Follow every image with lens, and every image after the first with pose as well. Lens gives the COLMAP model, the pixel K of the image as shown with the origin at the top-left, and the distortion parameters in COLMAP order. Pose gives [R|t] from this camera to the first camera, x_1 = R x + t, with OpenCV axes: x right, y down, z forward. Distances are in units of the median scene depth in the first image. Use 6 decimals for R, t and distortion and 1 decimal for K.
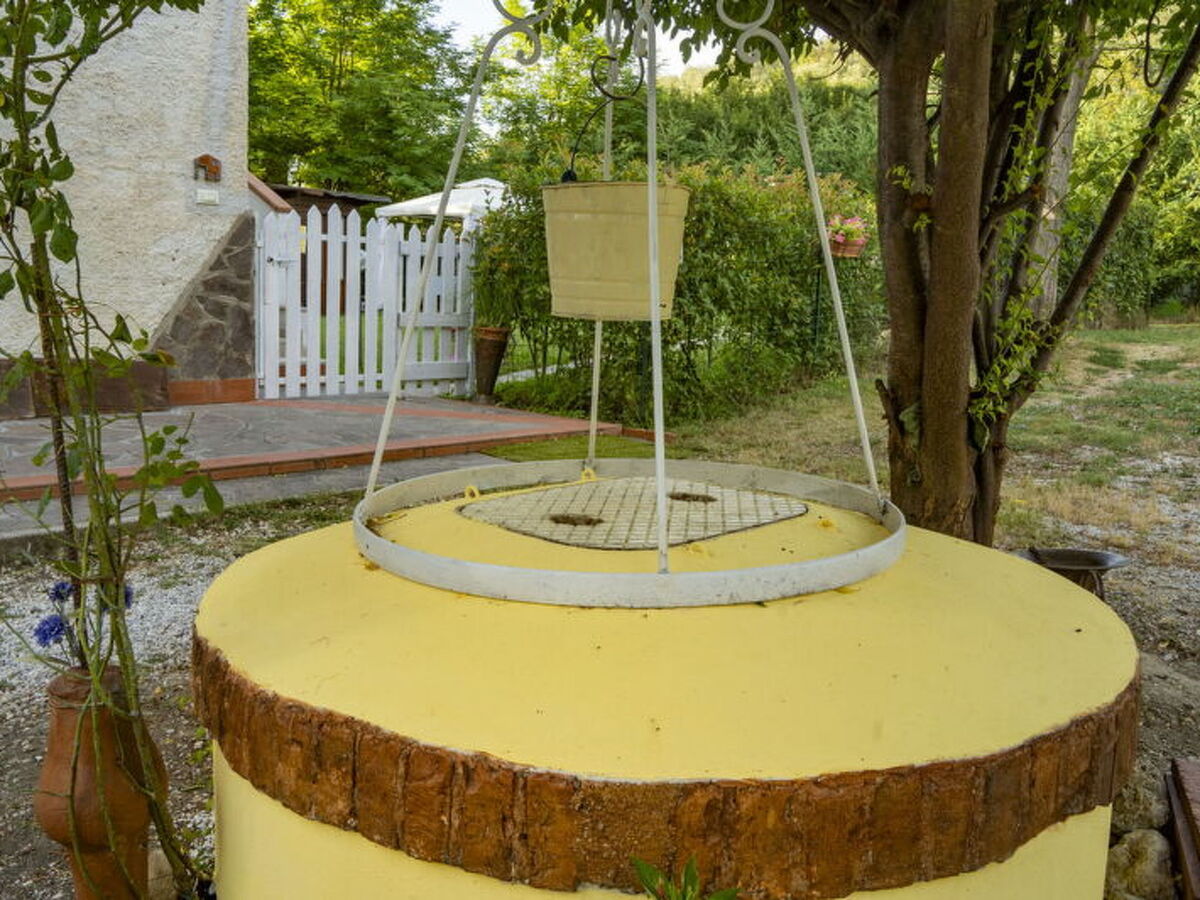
lens RADIAL K [[1035.9, 0, 601.8], [0, 1035.9, 444.1], [0, 0, 1]] dist [-0.055812, 0.046858]
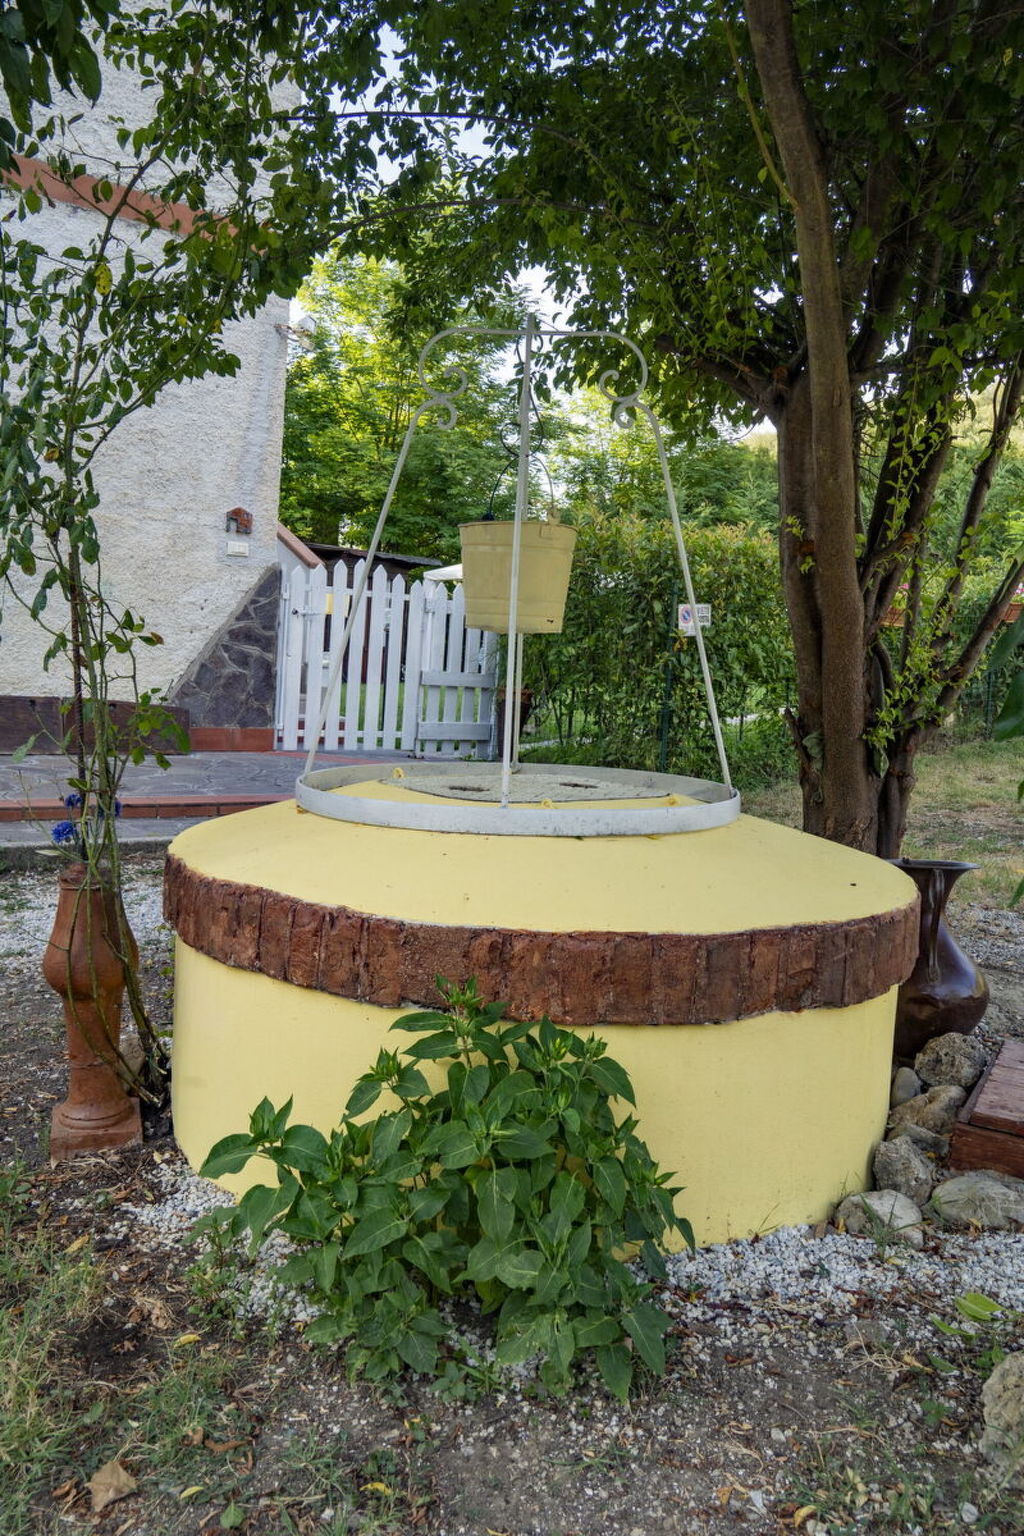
lens RADIAL K [[1129.8, 0, 512.0], [0, 1129.8, 768.0], [0, 0, 1]] dist [-0.042139, -0.000363]
pose [[0.991130, 0.040629, -0.126534, 0.154075], [-0.047480, 0.997538, -0.051608, 0.090170], [0.124126, 0.057158, 0.990619, -0.265844]]
